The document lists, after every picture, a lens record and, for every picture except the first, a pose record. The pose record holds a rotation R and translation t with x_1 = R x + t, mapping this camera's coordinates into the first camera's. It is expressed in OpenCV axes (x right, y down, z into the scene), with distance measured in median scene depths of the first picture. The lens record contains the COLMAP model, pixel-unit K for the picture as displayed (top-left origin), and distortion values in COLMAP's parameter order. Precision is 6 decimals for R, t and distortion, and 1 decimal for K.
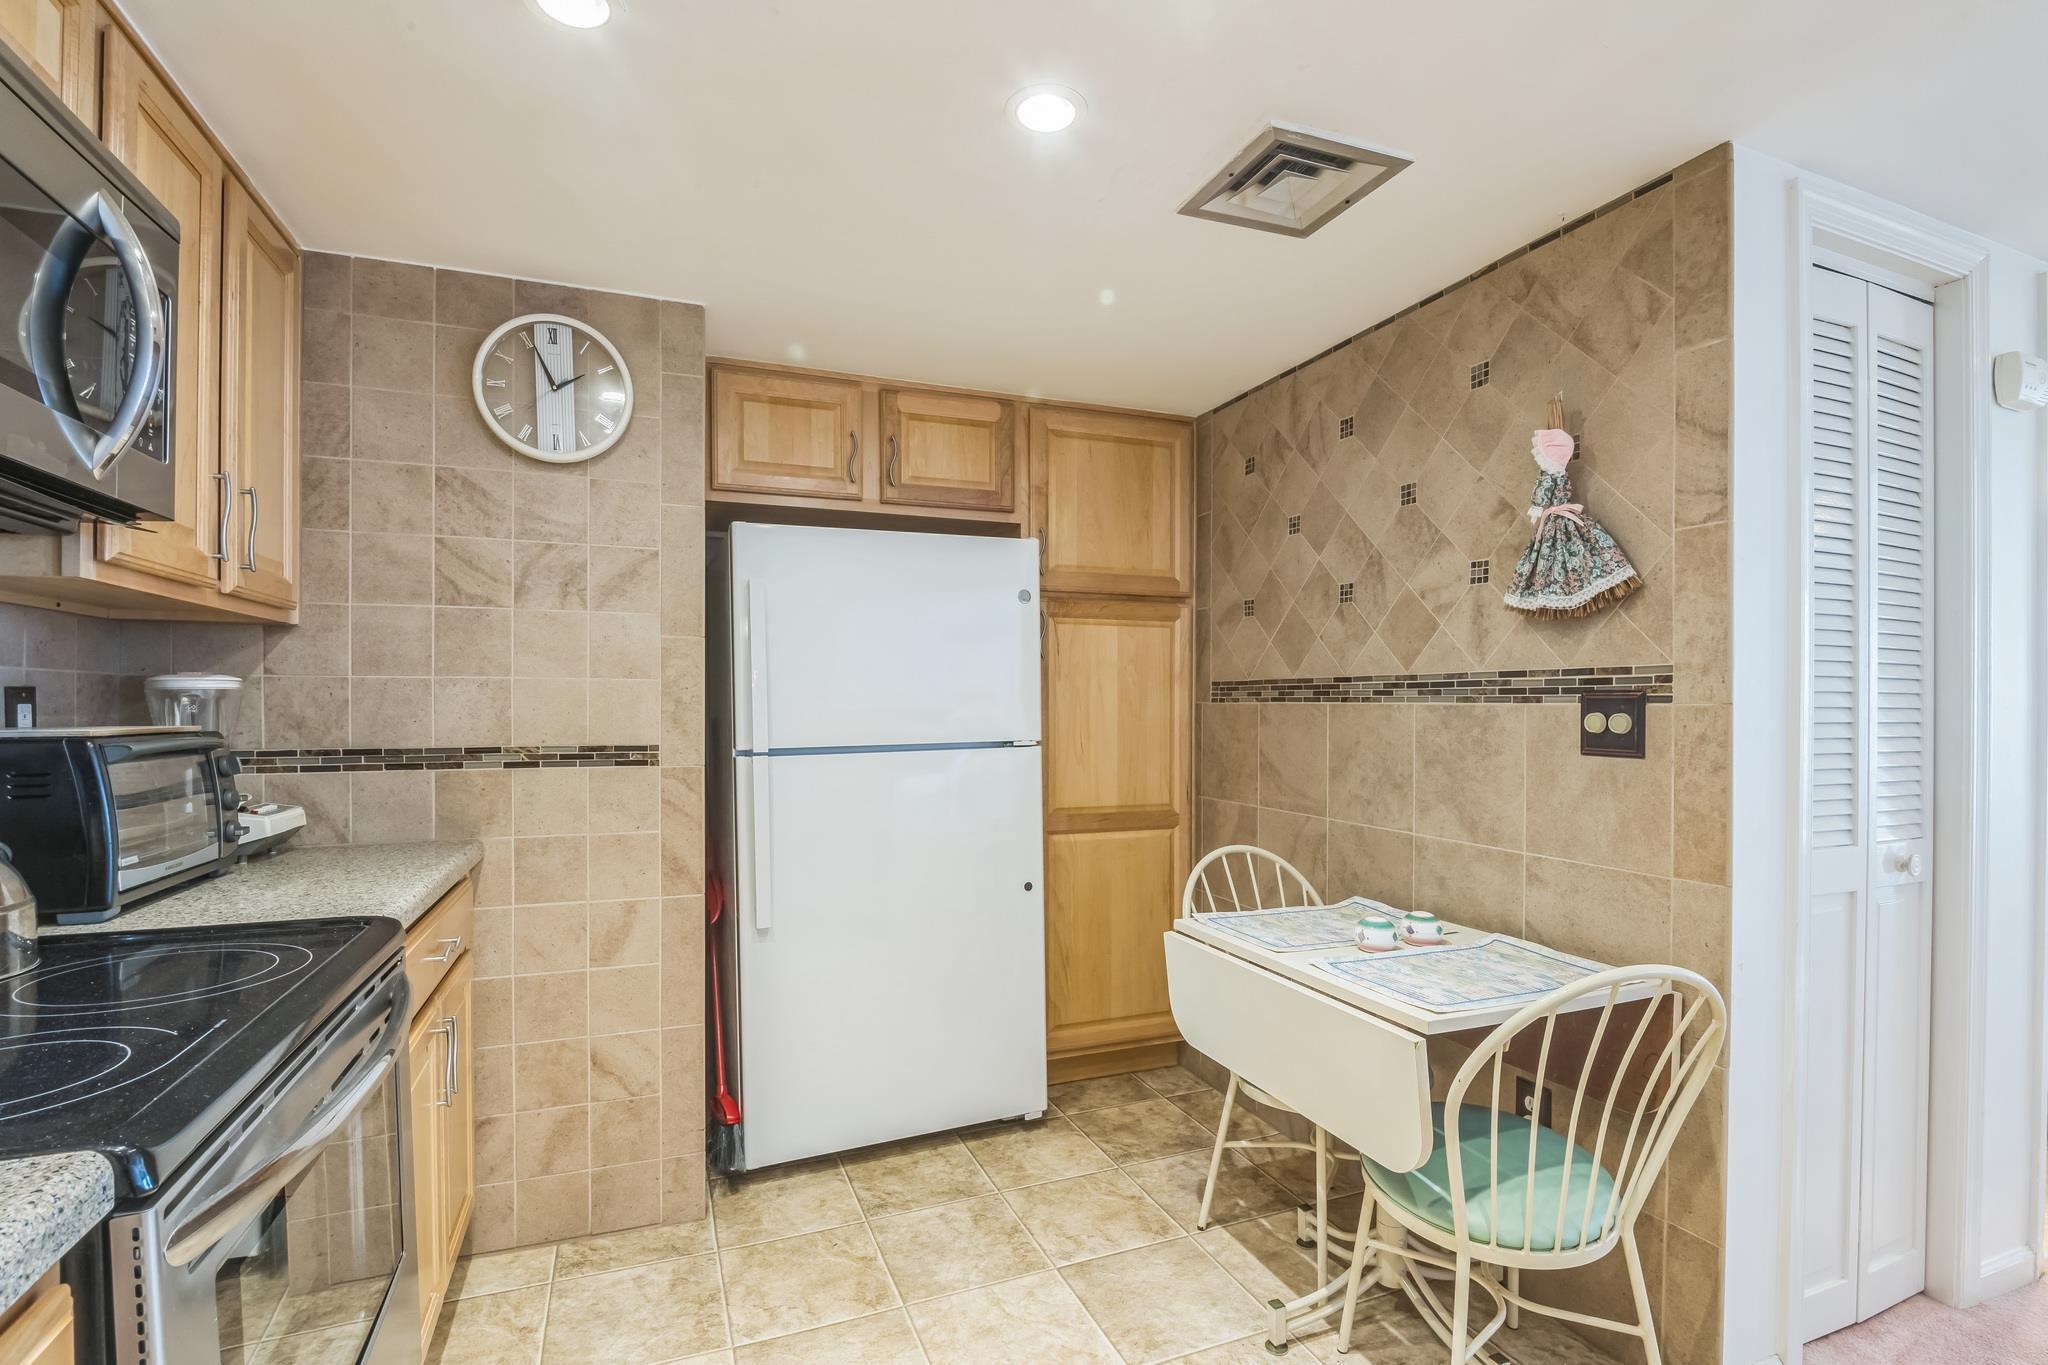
lens RADIAL K [[942.6, 0, 1022.1], [0, 942.6, 711.0], [0, 0, 1]] dist [0.001742, -0.021852]
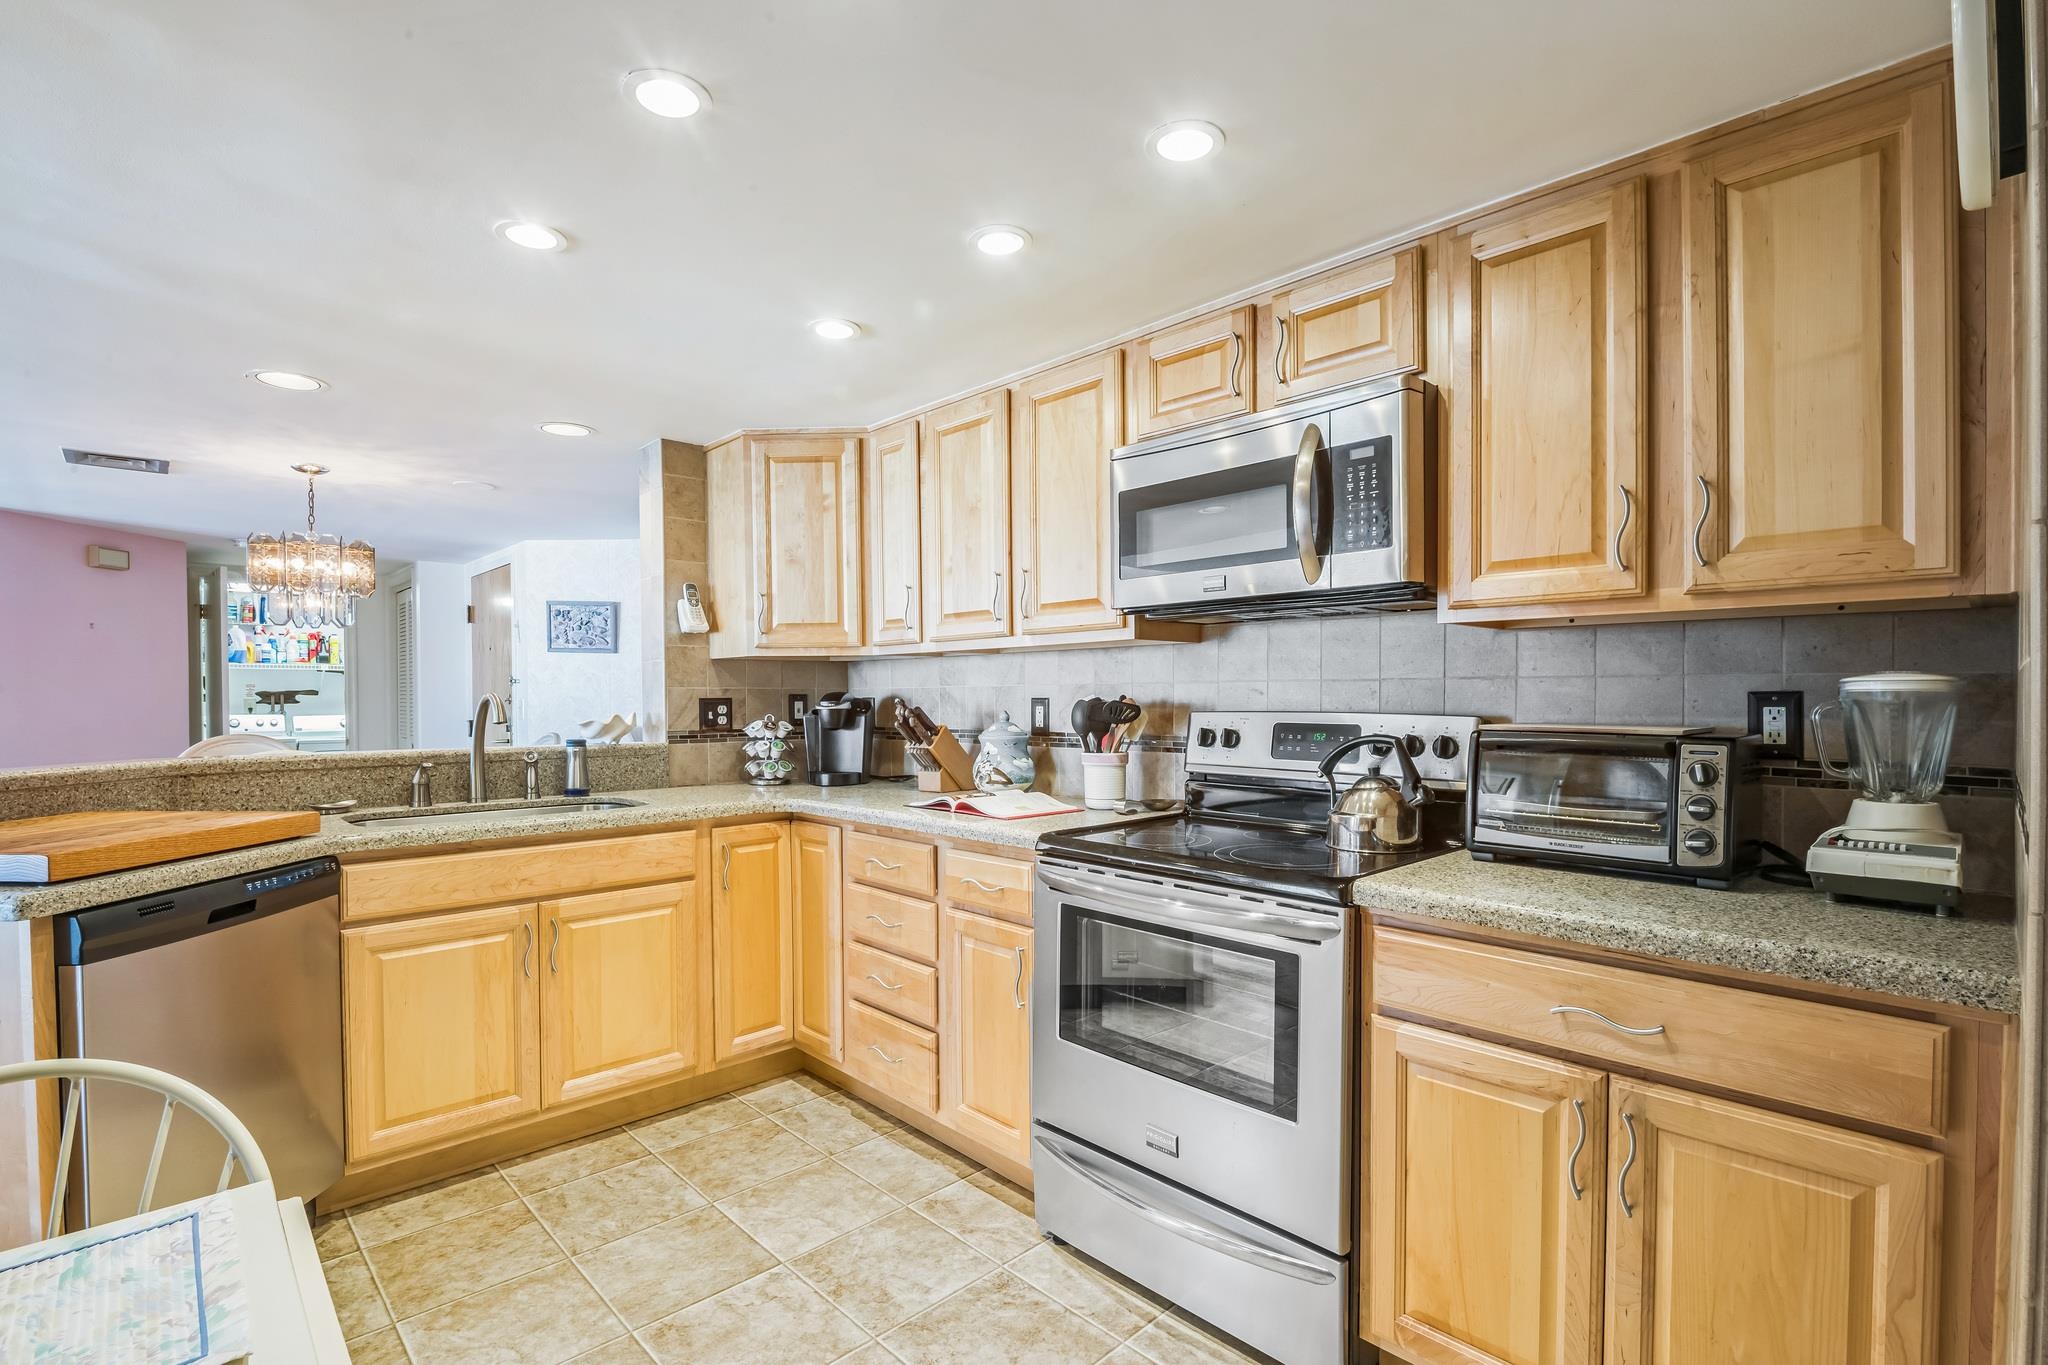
lens RADIAL K [[942.6, 0, 1022.1], [0, 942.6, 711.0], [0, 0, 1]] dist [0.001742, -0.021852]
pose [[-0.929490, 0.012710, -0.368628, 0.102131], [0.002360, 0.999591, 0.028514, -0.026656], [0.368840, 0.025634, -0.929139, 1.258919]]
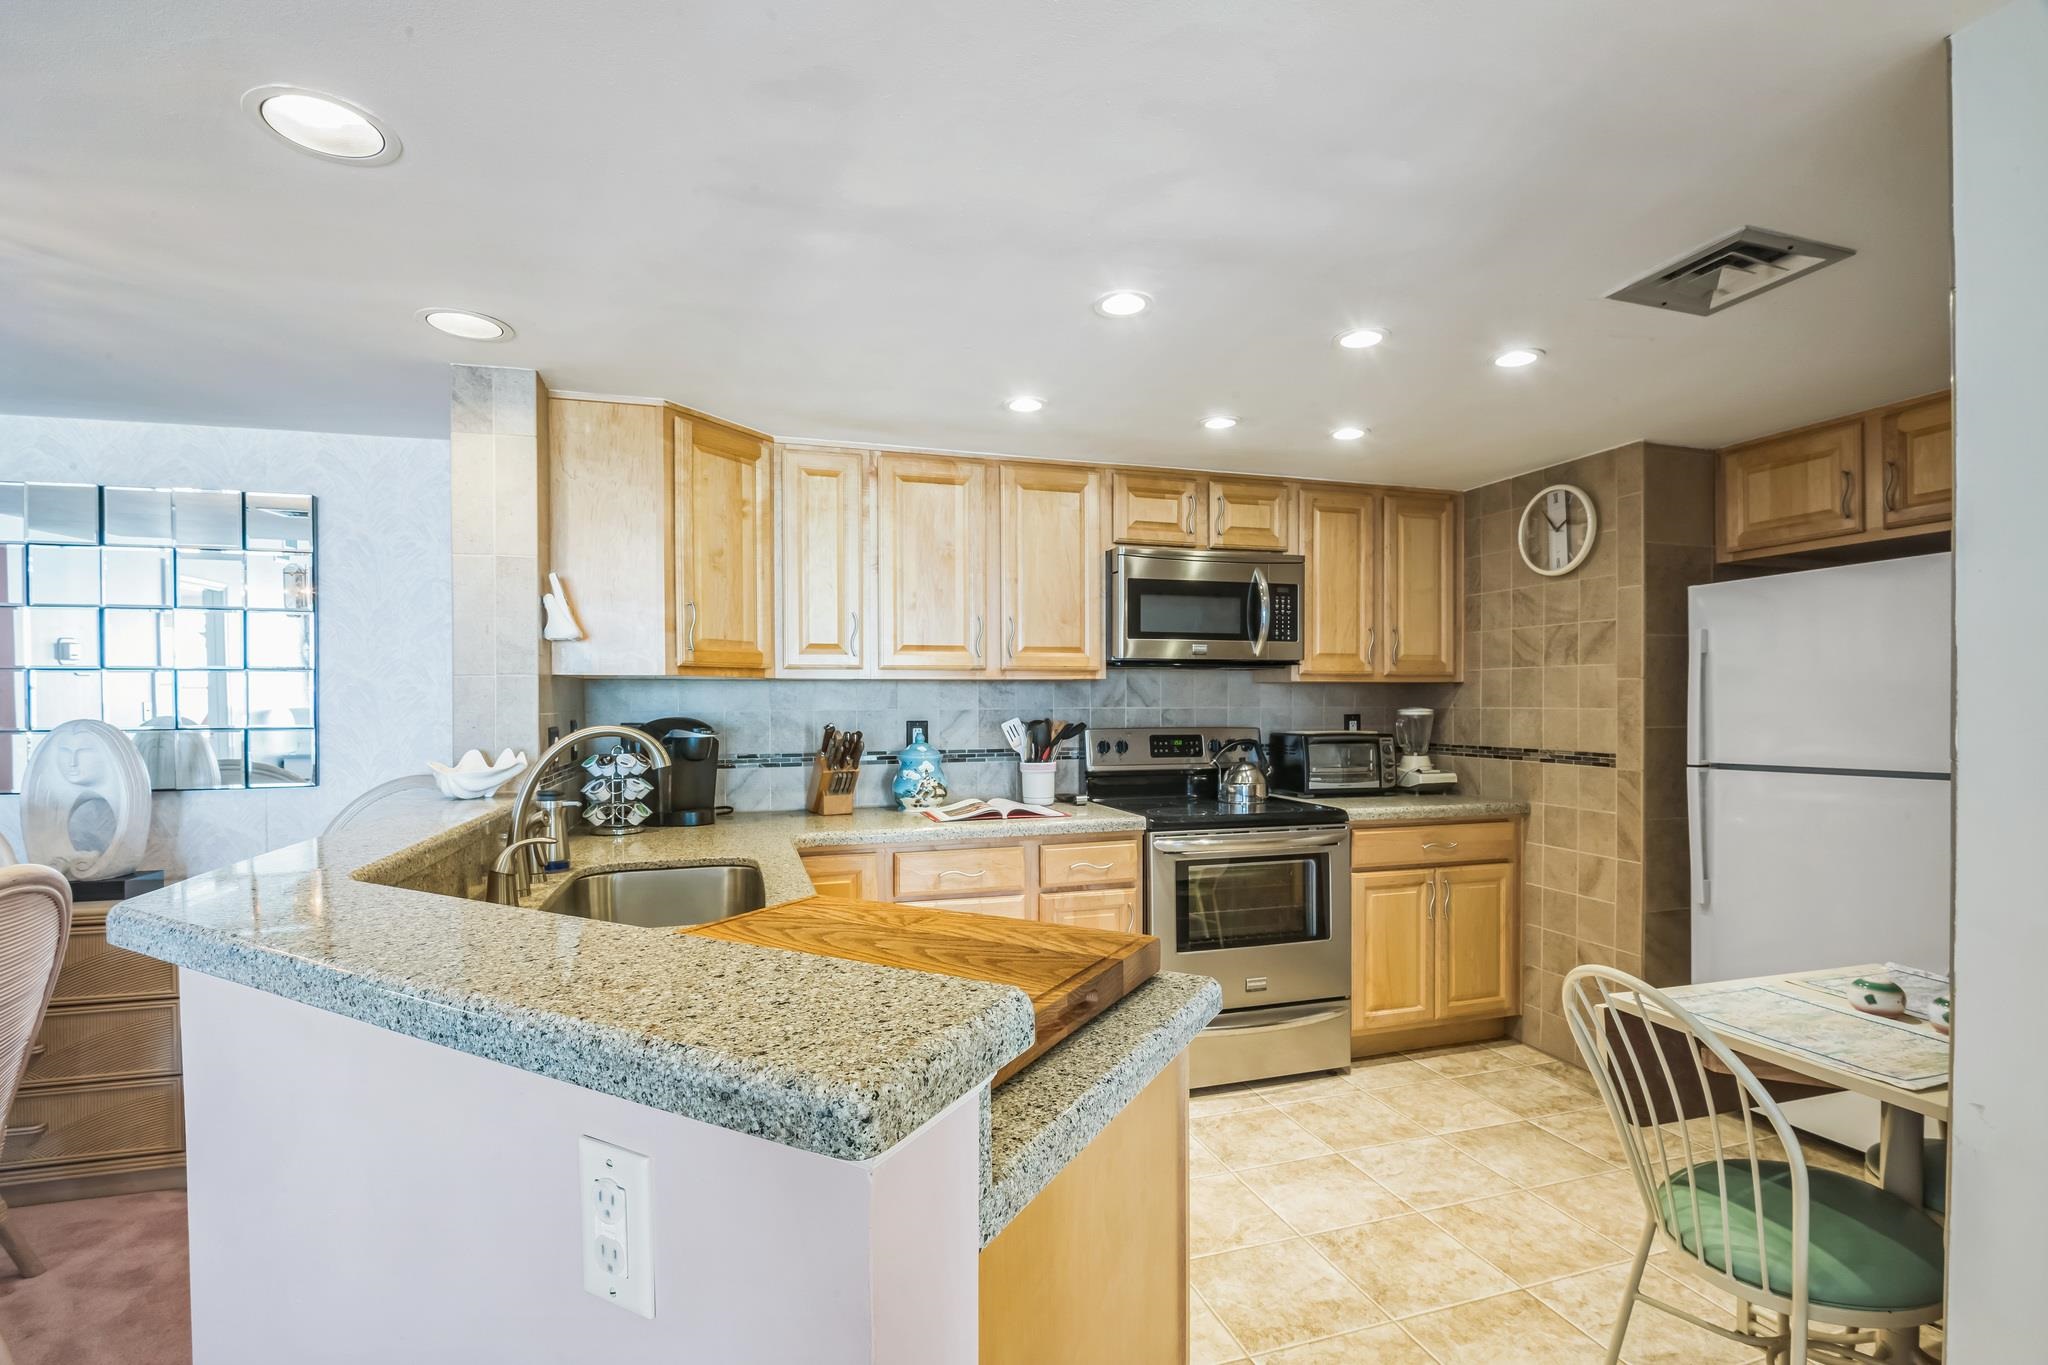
lens RADIAL K [[942.6, 0, 1022.1], [0, 942.6, 711.0], [0, 0, 1]] dist [0.001742, -0.021852]
pose [[-0.088485, 0.007191, -0.996052, 1.197863], [-0.006329, 0.999950, 0.007782, -0.037255], [0.996057, 0.006993, -0.088435, 0.224622]]
